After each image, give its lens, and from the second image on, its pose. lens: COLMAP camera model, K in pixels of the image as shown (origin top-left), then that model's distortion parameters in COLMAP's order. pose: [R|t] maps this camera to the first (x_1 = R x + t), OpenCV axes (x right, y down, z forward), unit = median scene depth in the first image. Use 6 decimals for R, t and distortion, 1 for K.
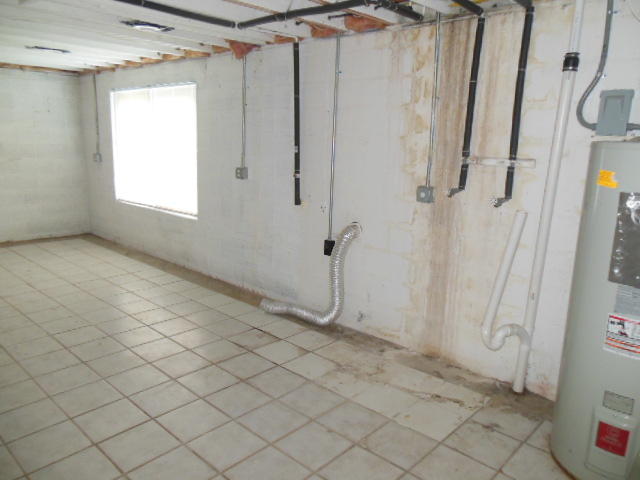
lens RADIAL K [[488.4, 0, 321.5], [0, 488.4, 241.0], [0, 0, 1]] dist [-0.025448, 0.036110]
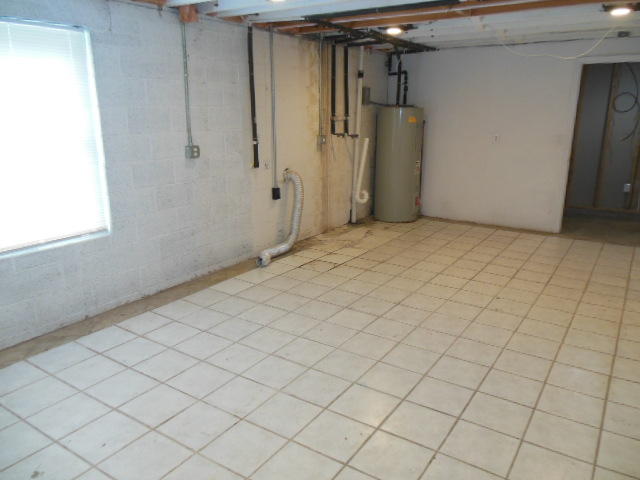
lens RADIAL K [[488.4, 0, 322.0], [0, 488.4, 239.7], [0, 0, 1]] dist [-0.025448, 0.036110]
pose [[-0.154102, -0.292681, 0.943711, -1.276382], [0.191344, 0.928199, 0.319116, -0.266299], [-0.969350, 0.229750, -0.087034, 1.019691]]
